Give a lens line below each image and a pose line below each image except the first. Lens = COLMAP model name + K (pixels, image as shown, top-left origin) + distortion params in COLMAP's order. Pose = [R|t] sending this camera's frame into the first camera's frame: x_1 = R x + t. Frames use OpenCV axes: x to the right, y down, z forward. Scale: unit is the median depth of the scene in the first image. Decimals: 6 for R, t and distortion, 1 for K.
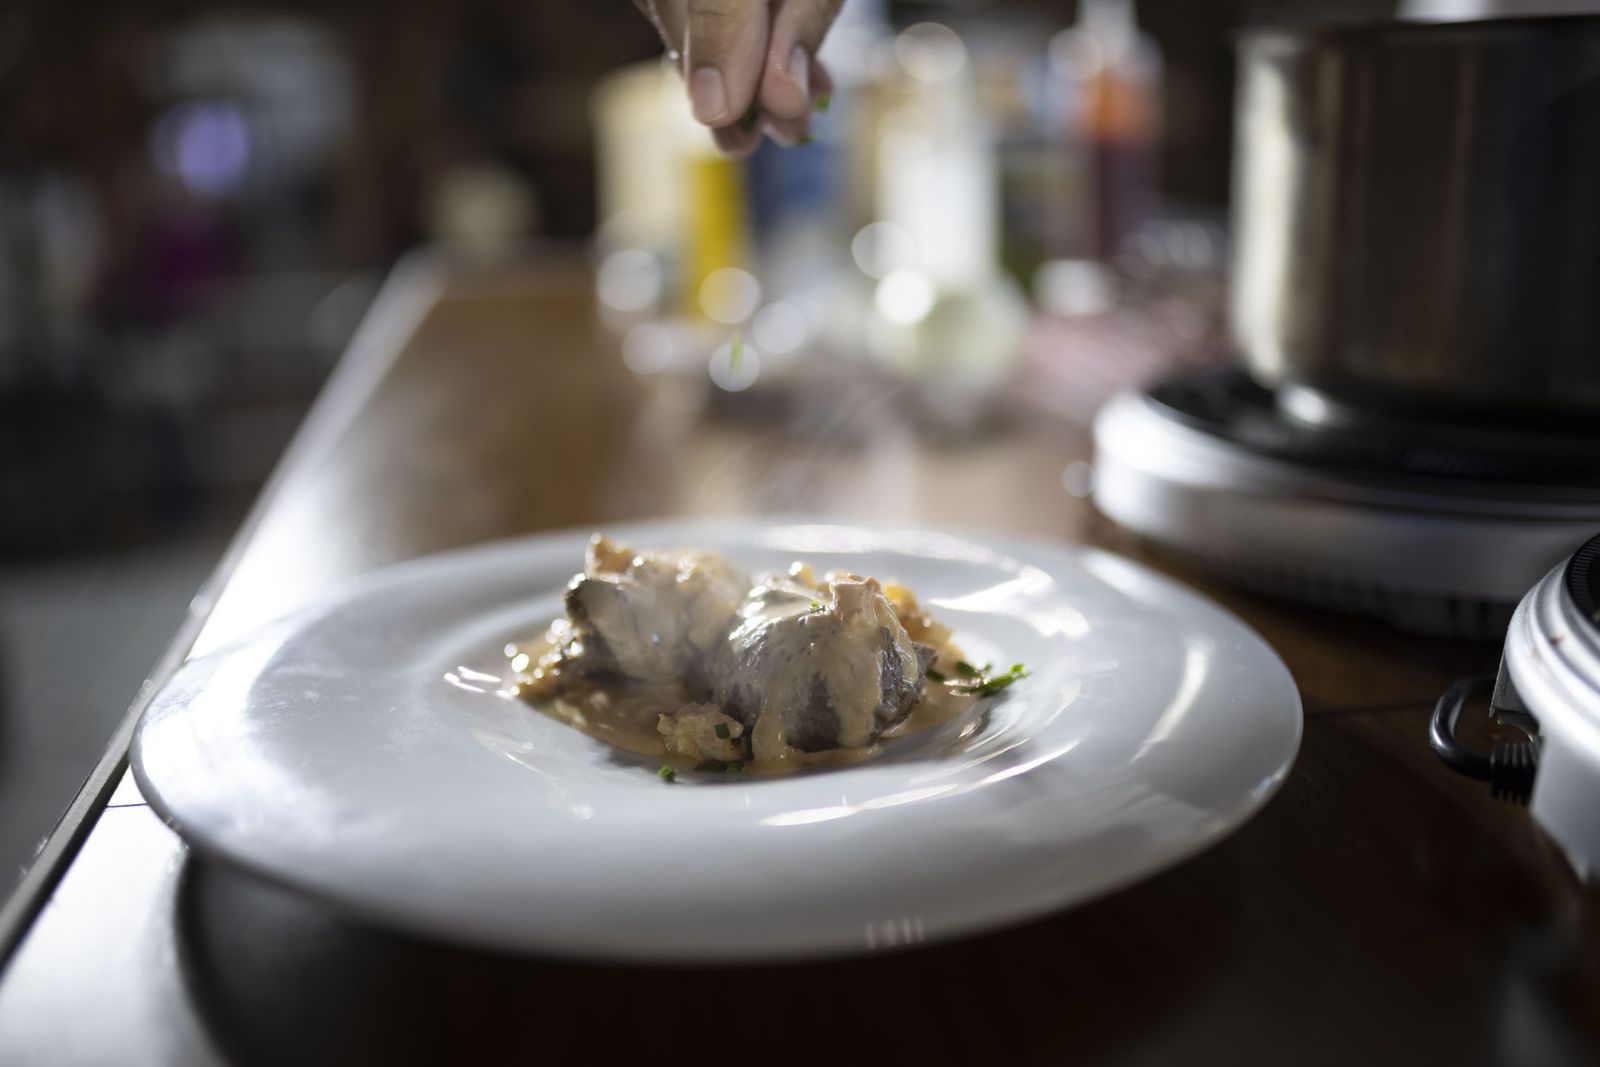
lens RADIAL K [[1573.3, 0, 795.5], [0, 1573.3, 540.2], [0, 0, 1]] dist [0.035956, 0.000000]
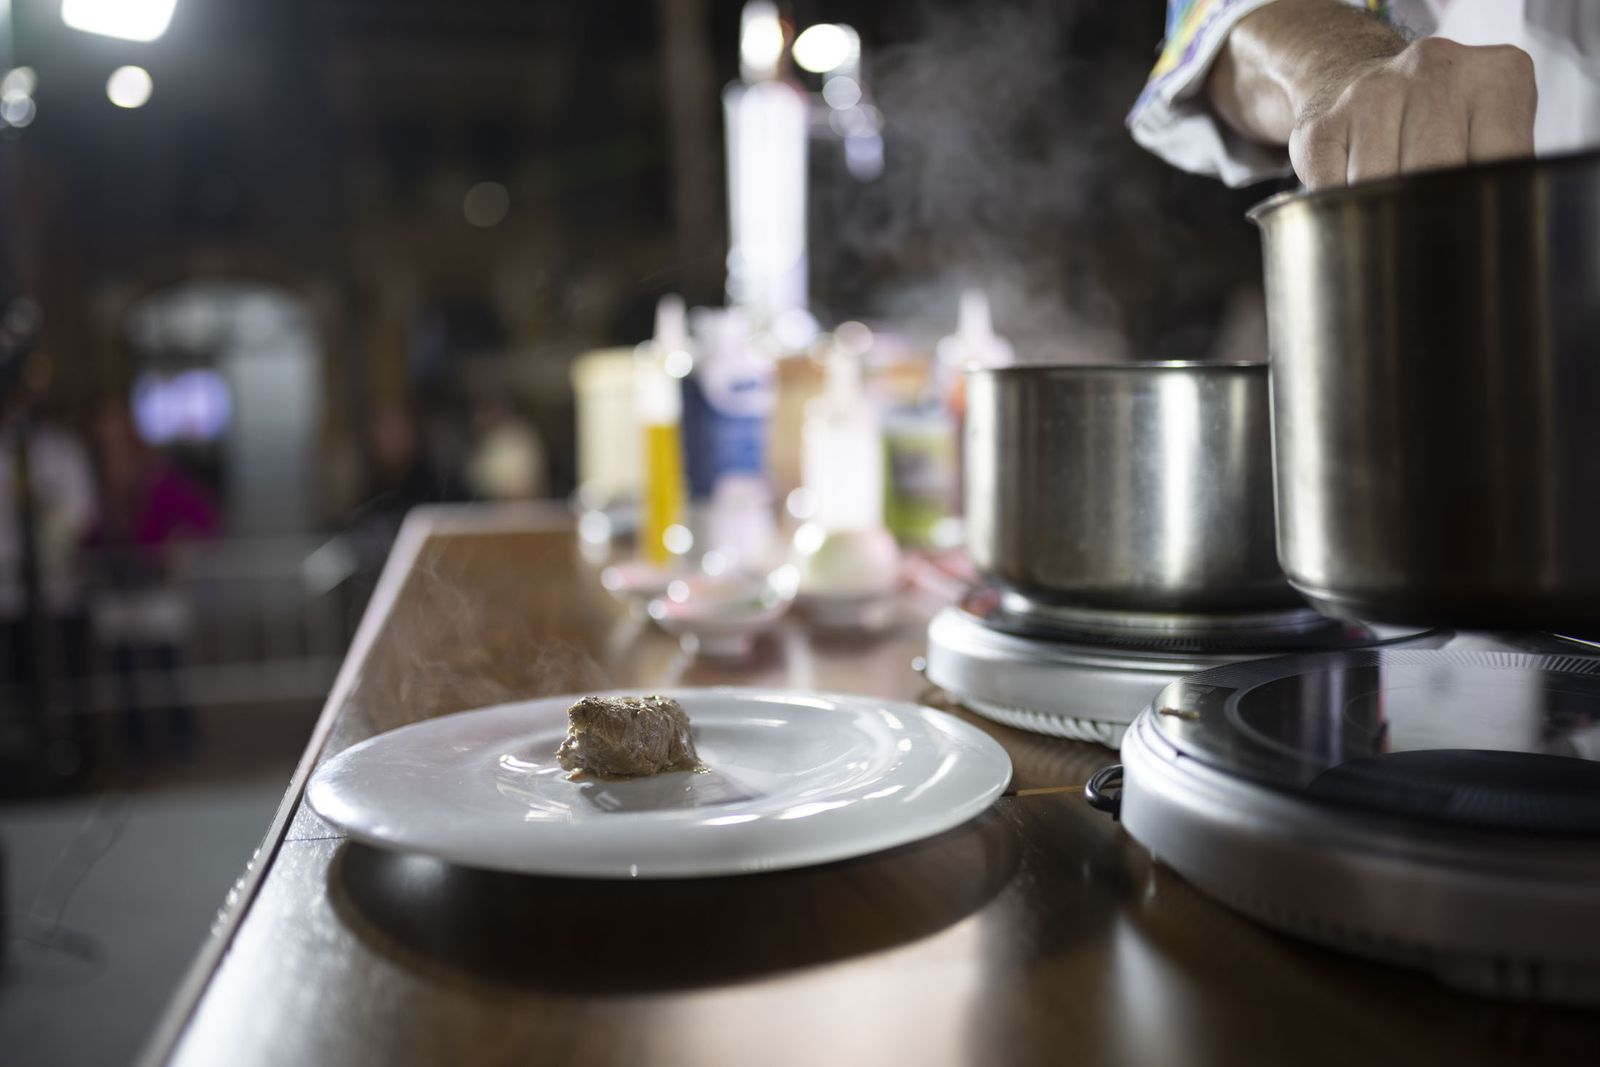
lens RADIAL K [[1573.3, 0, 795.4], [0, 1573.3, 546.8], [0, 0, 1]] dist [0.035956, 0.000000]
pose [[0.999771, -0.001158, 0.021371, 0.037543], [0.004402, 0.988308, -0.152409, 0.075600], [-0.020945, 0.152468, 0.988086, -0.424212]]
